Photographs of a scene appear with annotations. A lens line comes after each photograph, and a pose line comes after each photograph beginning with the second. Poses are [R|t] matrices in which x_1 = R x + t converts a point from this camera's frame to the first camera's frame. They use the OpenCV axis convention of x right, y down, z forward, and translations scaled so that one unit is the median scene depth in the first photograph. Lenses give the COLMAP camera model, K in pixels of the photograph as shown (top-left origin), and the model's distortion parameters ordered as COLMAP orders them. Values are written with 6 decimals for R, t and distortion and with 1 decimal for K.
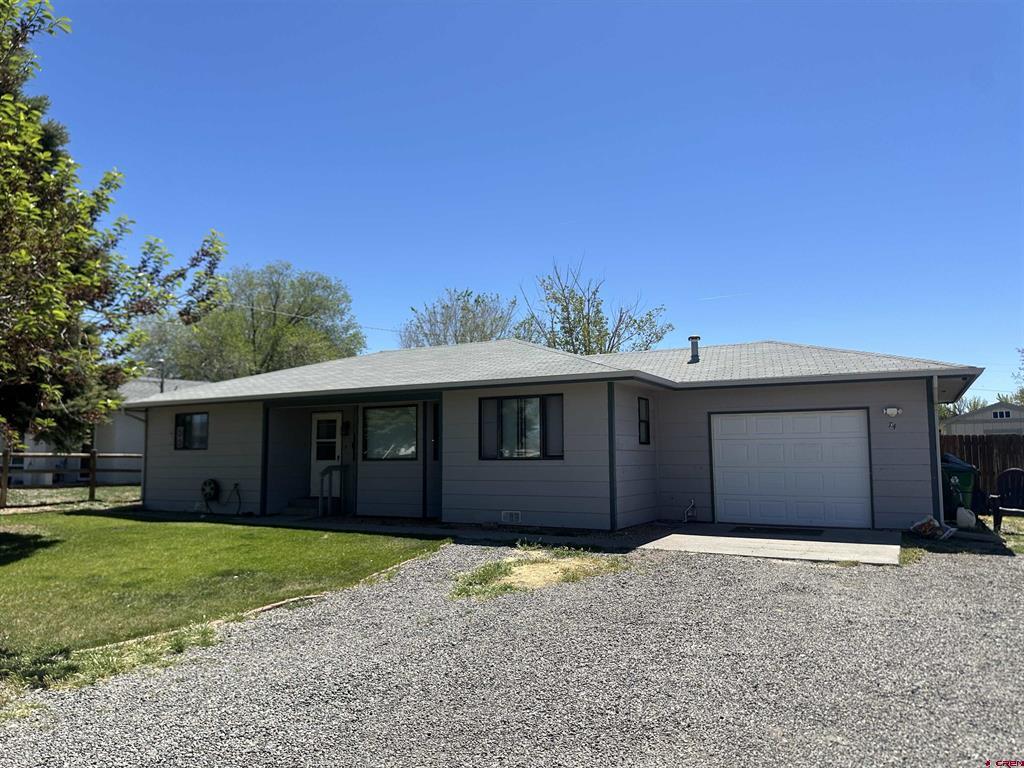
lens RADIAL K [[719.3, 0, 508.9], [0, 719.3, 382.2], [0, 0, 1]] dist [0.071196, -0.097207]
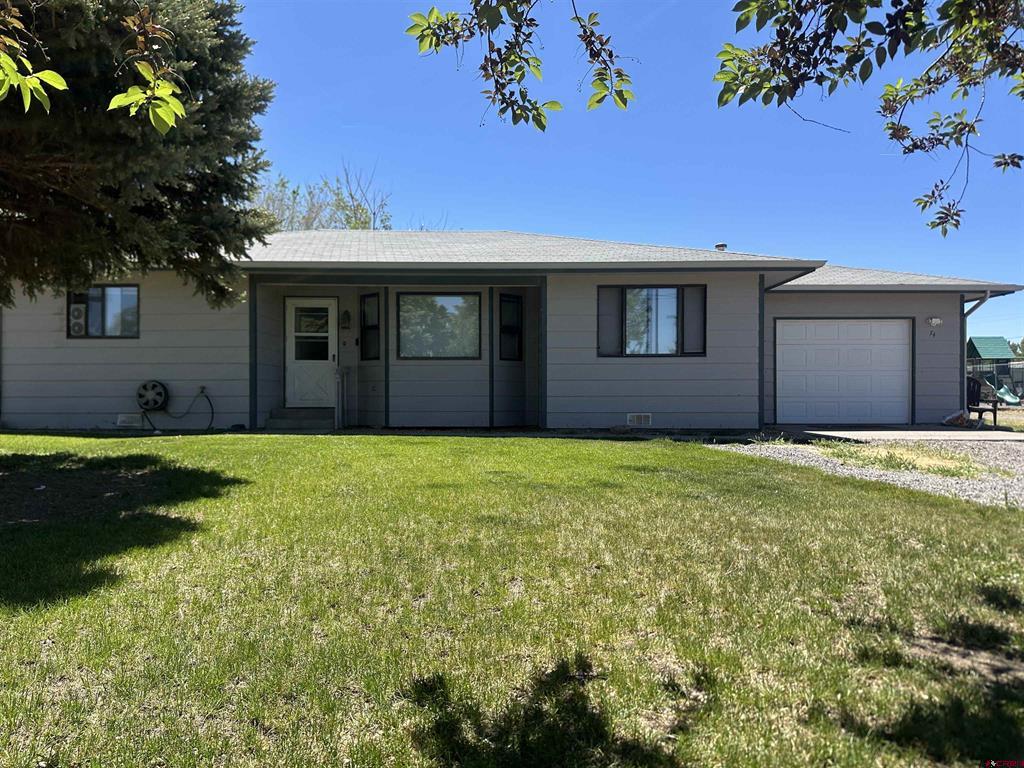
lens RADIAL K [[719.3, 0, 512.4], [0, 719.3, 388.0], [0, 0, 1]] dist [0.071196, -0.097207]
pose [[0.878072, 0.011001, 0.478403, -0.459197], [-0.054762, 0.995478, 0.077621, 0.070443], [-0.475386, -0.094355, 0.874703, 0.238512]]
